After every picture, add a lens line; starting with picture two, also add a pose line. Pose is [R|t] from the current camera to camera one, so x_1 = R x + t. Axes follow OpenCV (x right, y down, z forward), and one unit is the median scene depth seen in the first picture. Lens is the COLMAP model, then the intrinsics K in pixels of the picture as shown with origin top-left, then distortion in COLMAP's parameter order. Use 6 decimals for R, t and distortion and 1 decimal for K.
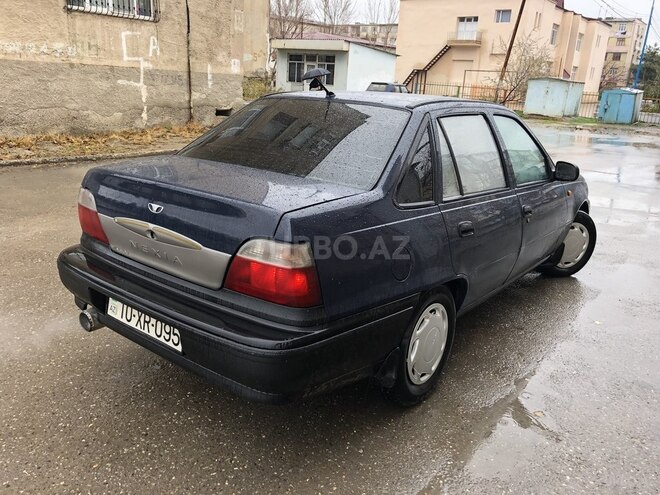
lens RADIAL K [[545.1, 0, 332.1], [0, 545.1, 245.4], [0, 0, 1]] dist [0.034574, -0.039240]
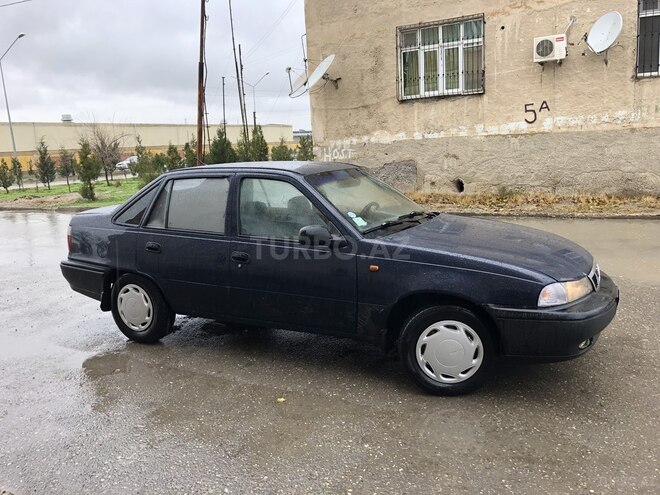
lens RADIAL K [[545.1, 0, 328.0], [0, 545.1, 249.8], [0, 0, 1]] dist [0.034574, -0.039240]
pose [[0.179595, 0.123508, -0.975957, 0.381758], [-0.224500, 0.971054, 0.081575, -0.053728], [0.957781, 0.204452, 0.202124, 0.238838]]
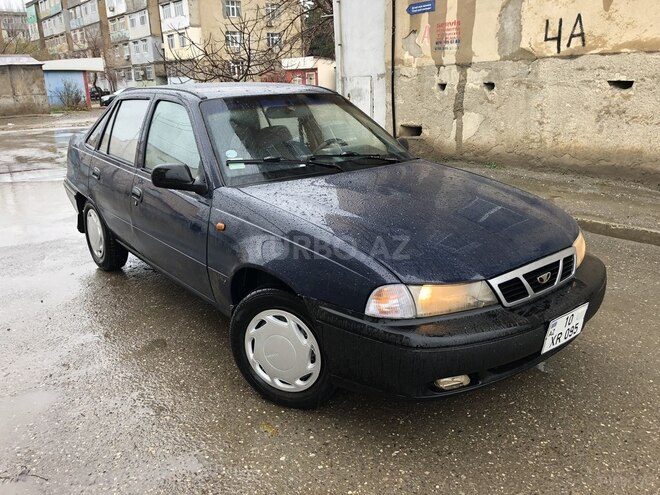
lens RADIAL K [[545.1, 0, 321.3], [0, 545.1, 244.7], [0, 0, 1]] dist [0.034574, -0.039240]
pose [[-0.229553, 0.238195, -0.943700, 0.317251], [-0.259647, 0.919467, 0.295237, -0.091812], [0.938024, 0.312801, -0.149219, 0.381308]]
